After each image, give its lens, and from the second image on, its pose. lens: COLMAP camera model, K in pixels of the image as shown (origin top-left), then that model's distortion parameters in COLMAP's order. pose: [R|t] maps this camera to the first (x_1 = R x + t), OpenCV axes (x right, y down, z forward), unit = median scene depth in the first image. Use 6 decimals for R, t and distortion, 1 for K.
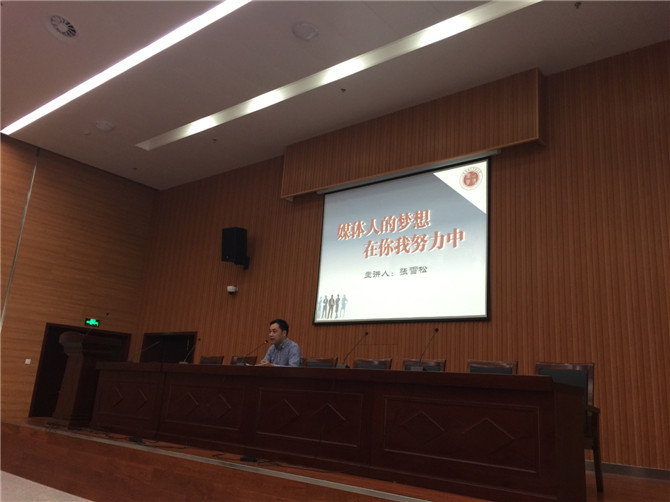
lens RADIAL K [[572.3, 0, 334.9], [0, 572.3, 247.1], [0, 0, 1]] dist [0.052268, -0.019239]
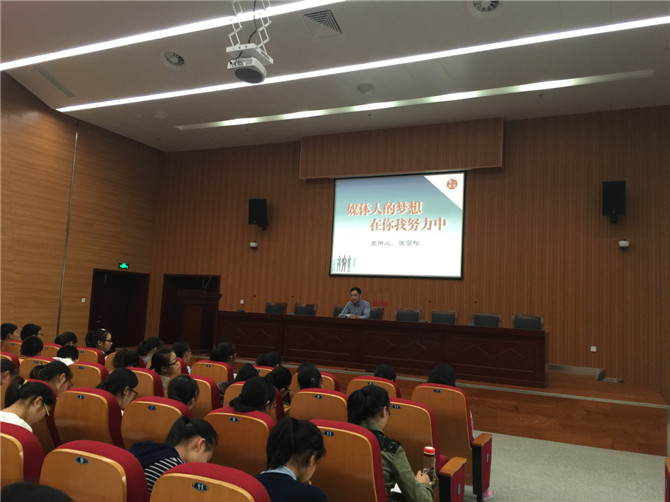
lens RADIAL K [[572.3, 0, 336.4], [0, 572.3, 252.0], [0, 0, 1]] dist [0.052268, -0.019239]
pose [[0.971255, 0.002149, 0.238031, -0.373965], [-0.043017, 0.985080, 0.166632, -0.164680], [-0.234121, -0.172082, 0.956857, -0.353792]]
